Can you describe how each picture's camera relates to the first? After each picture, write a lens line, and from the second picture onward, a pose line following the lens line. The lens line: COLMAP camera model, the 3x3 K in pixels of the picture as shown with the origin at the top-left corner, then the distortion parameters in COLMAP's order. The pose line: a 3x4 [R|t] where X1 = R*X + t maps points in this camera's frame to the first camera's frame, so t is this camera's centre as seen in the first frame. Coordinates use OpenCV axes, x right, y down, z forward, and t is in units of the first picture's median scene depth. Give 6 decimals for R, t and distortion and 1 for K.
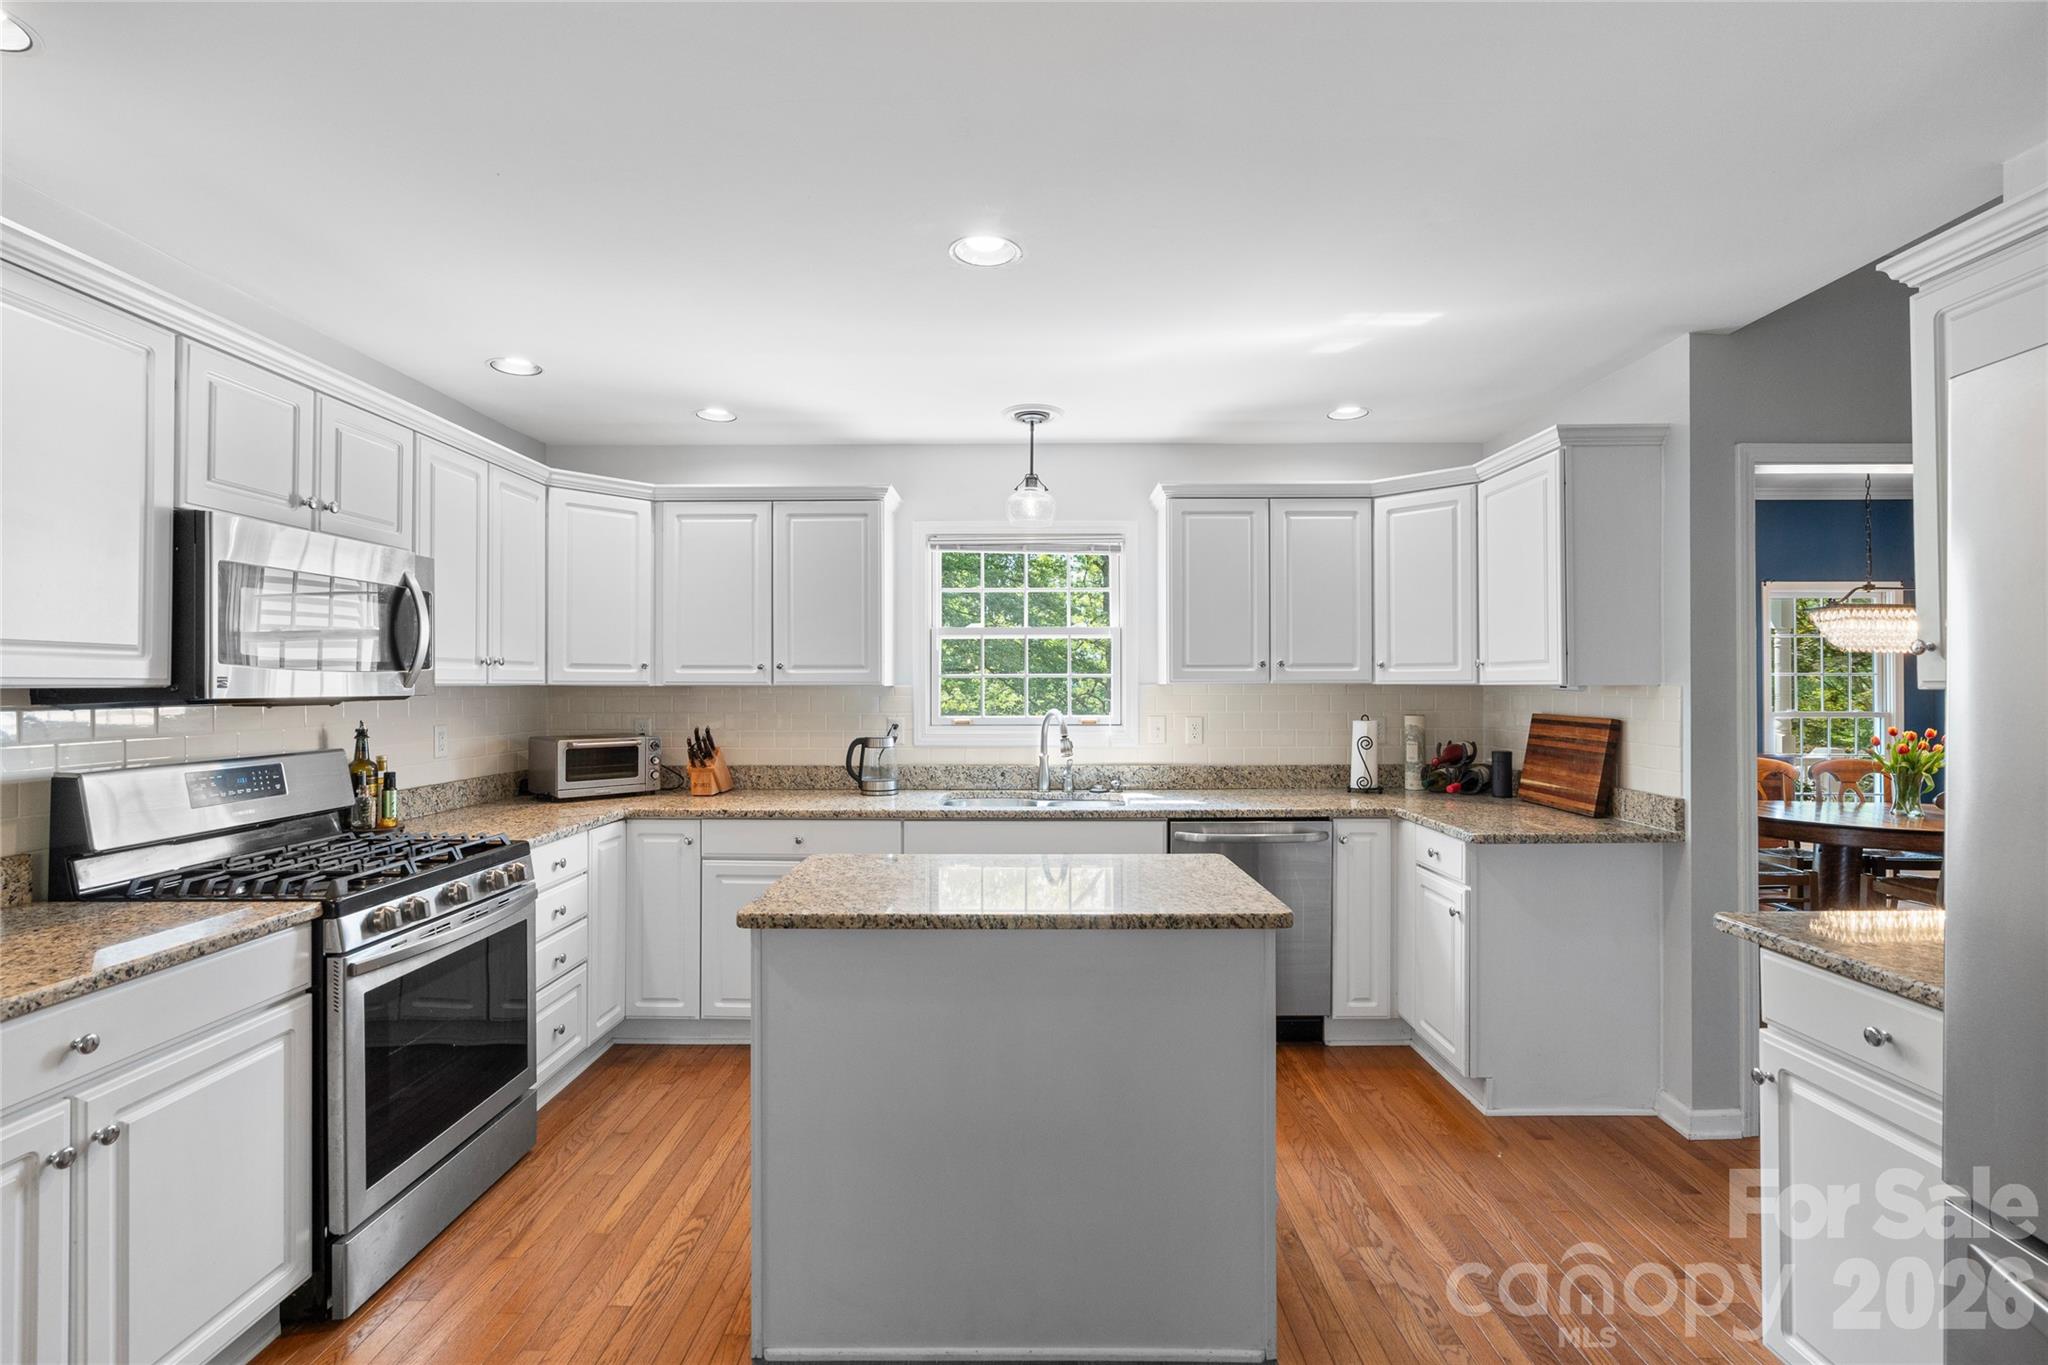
lens RADIAL K [[927.5, 0, 1030.8], [0, 927.5, 679.7], [0, 0, 1]] dist [-0.007521, 0.003422]
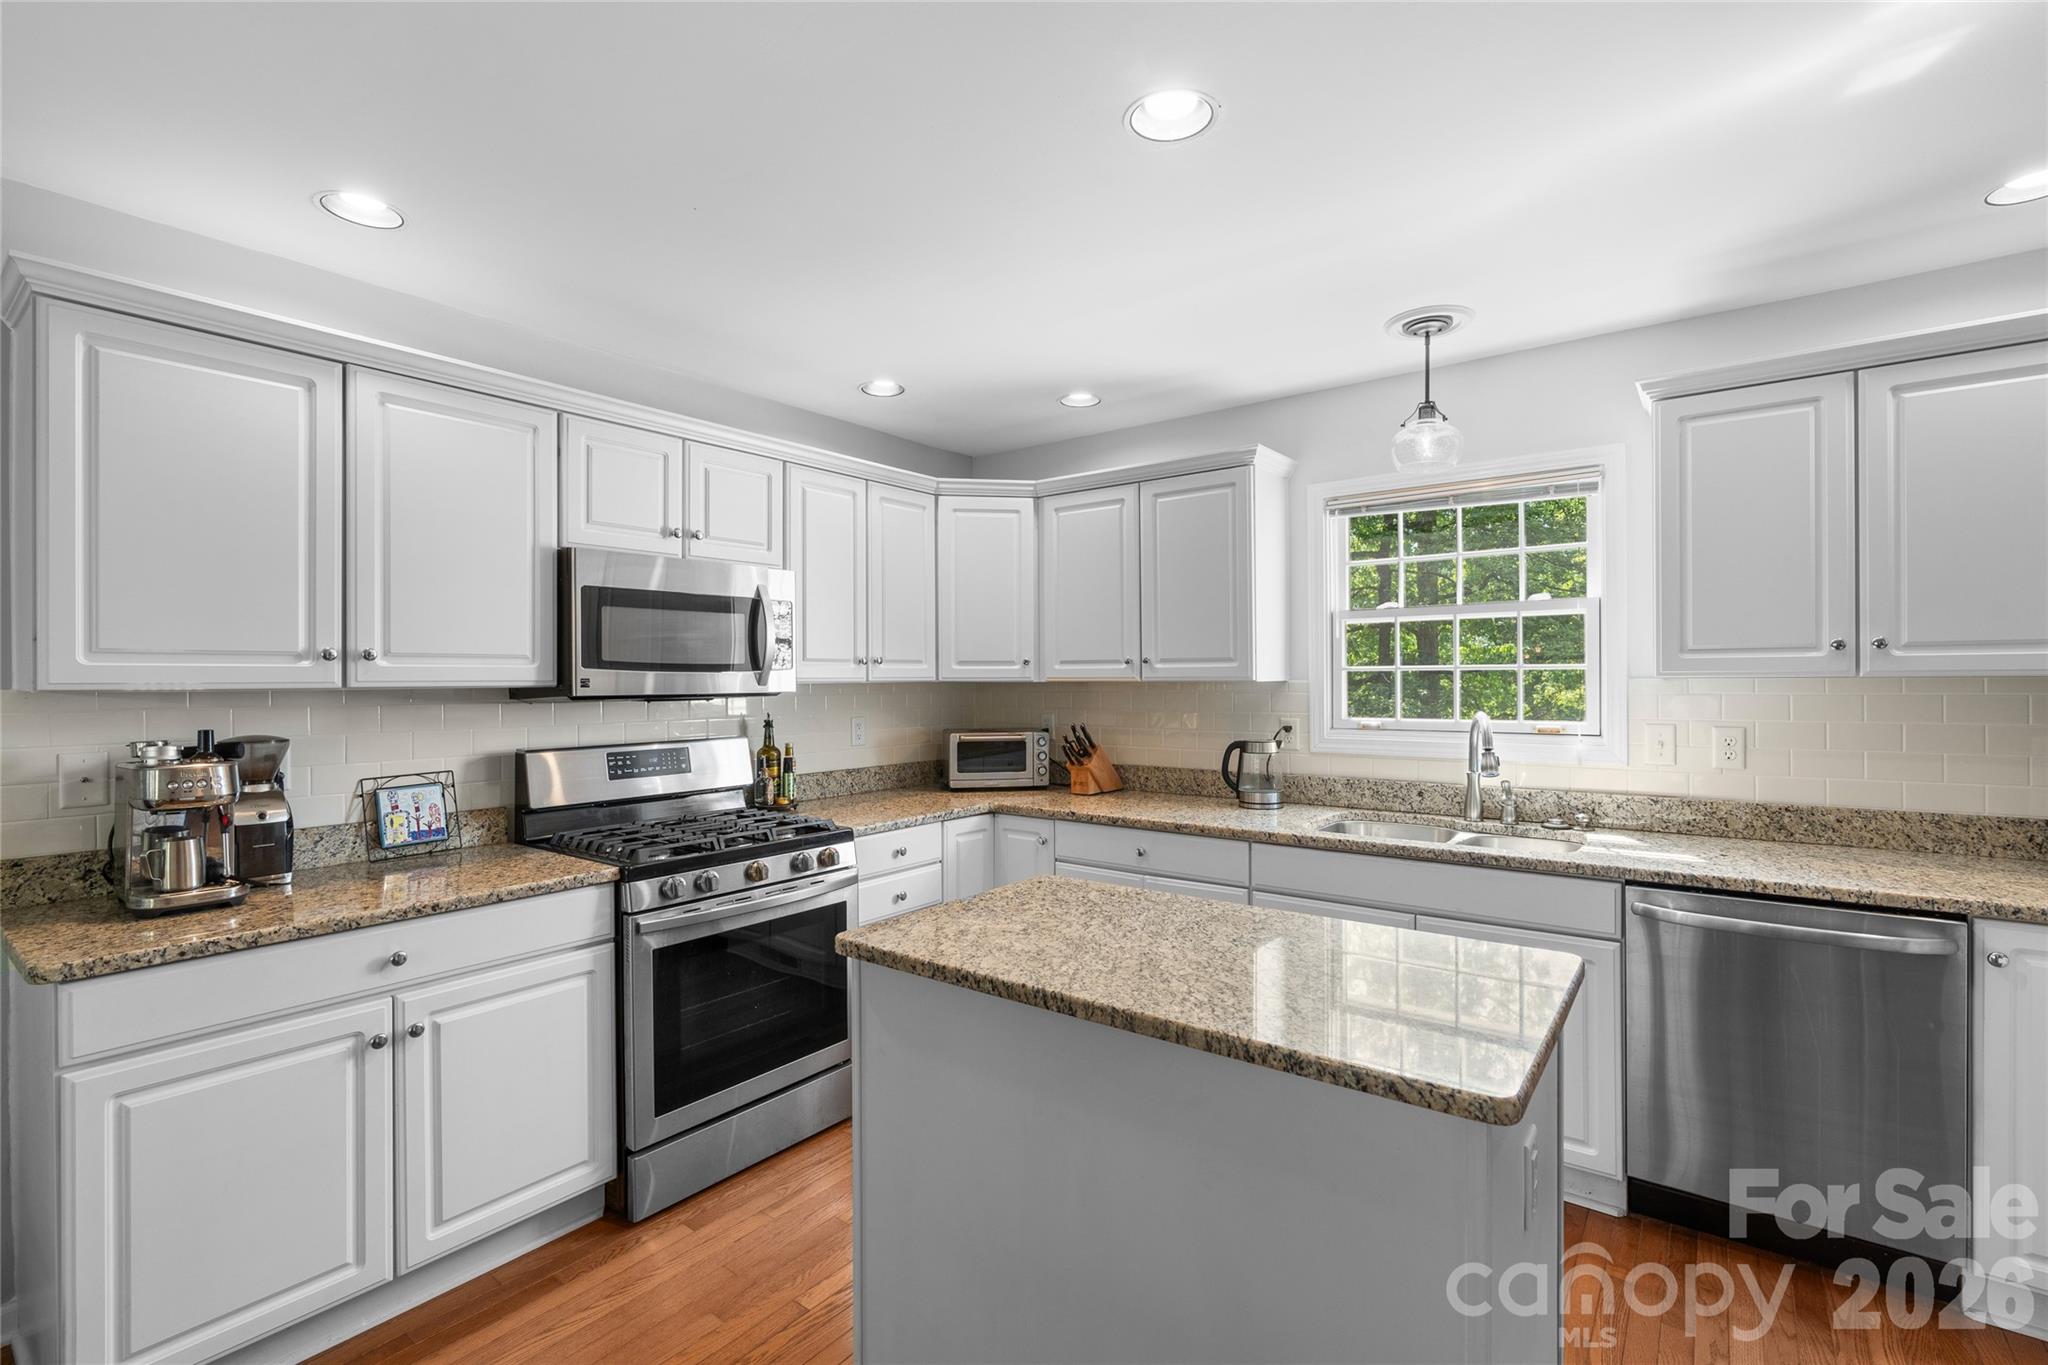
lens RADIAL K [[927.5, 0, 1020.6], [0, 927.5, 678.8], [0, 0, 1]] dist [-0.007521, 0.003422]
pose [[0.795015, -0.003063, -0.606582, 0.202961], [0.008337, 0.999948, 0.005877, -0.002822], [0.606532, -0.009729, 0.794999, 0.202965]]
